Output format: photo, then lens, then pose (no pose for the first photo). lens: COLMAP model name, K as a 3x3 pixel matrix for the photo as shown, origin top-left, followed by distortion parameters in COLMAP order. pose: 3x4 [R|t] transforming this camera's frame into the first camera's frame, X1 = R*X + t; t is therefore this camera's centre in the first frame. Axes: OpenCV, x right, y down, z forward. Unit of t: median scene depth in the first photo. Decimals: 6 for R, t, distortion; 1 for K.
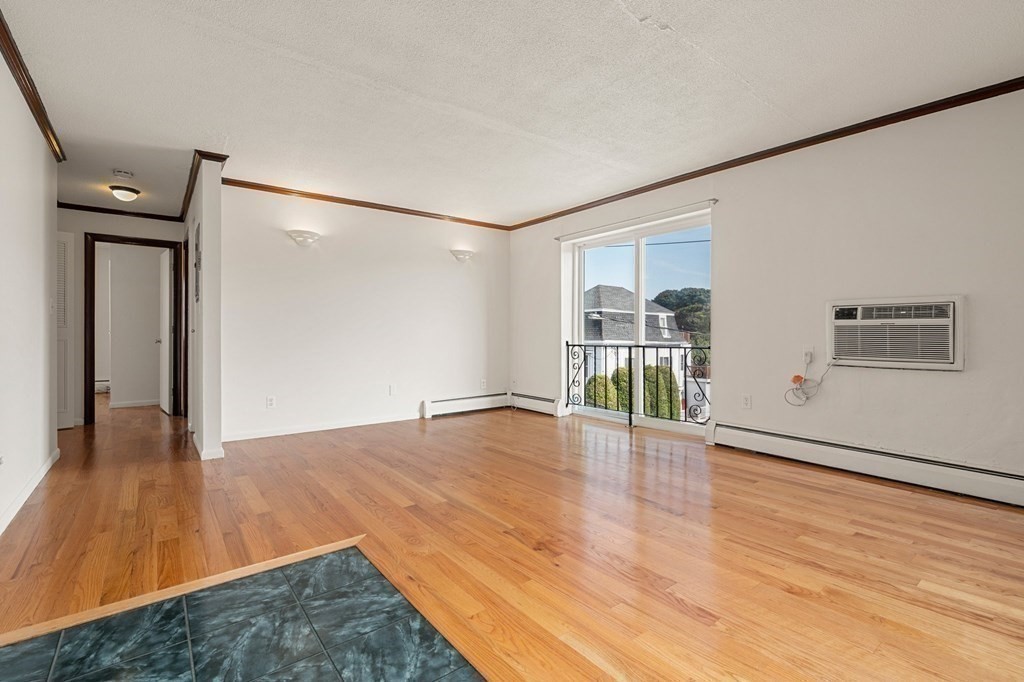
lens RADIAL K [[465.0, 0, 515.6], [0, 465.0, 329.6], [0, 0, 1]] dist [-0.001231, -0.000101]
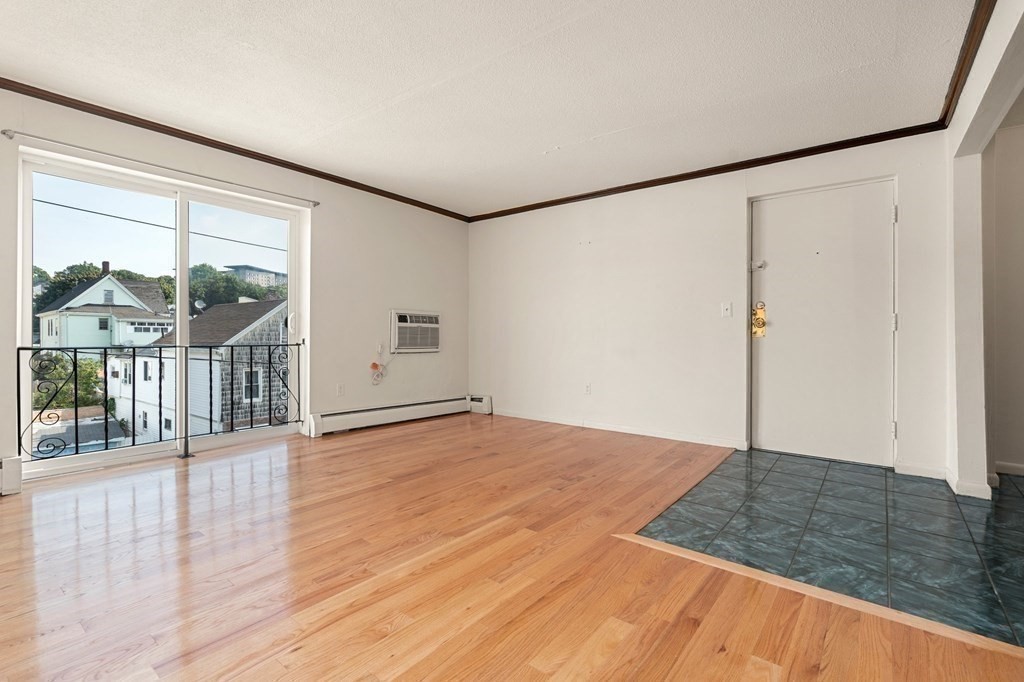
lens RADIAL K [[472.9, 0, 512.0], [0, 472.9, 341.0], [0, 0, 1]] dist [-0.004765, -0.000516]
pose [[-0.239573, -0.016130, 0.970744, -1.006690], [-0.018914, 0.999750, 0.011944, 0.015339], [-0.970694, -0.015500, -0.239818, 1.177699]]
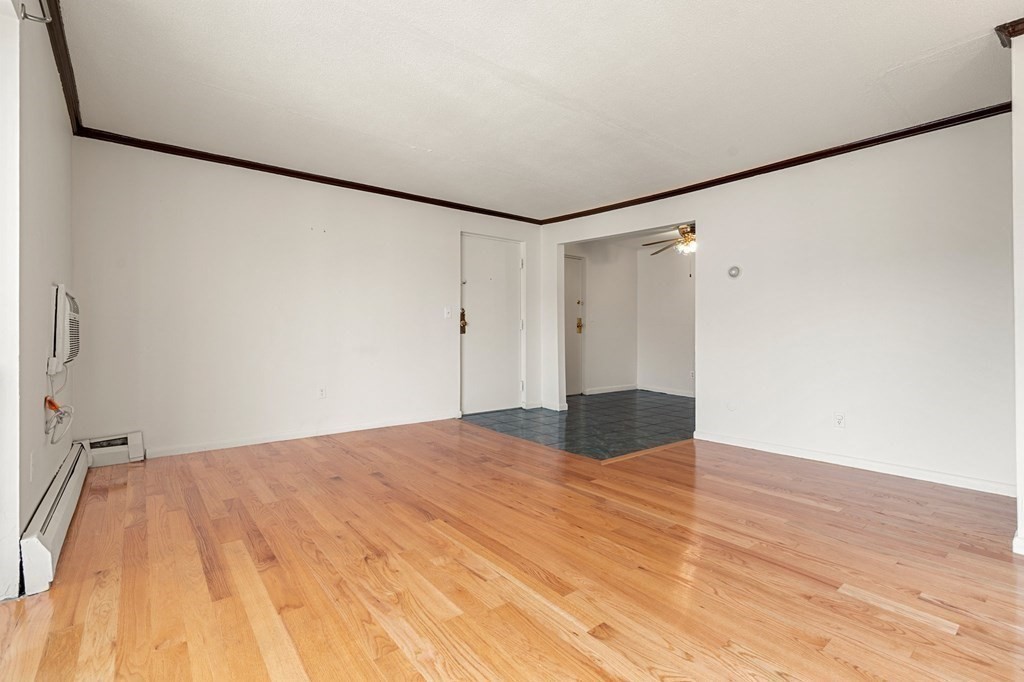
lens RADIAL K [[465.0, 0, 515.6], [0, 465.0, 329.6], [0, 0, 1]] dist [-0.001231, -0.000101]
pose [[-0.999884, -0.004314, -0.014578, -0.012787], [-0.004101, 0.999885, -0.014608, 0.017498], [0.014639, -0.014547, -0.999787, 2.041332]]
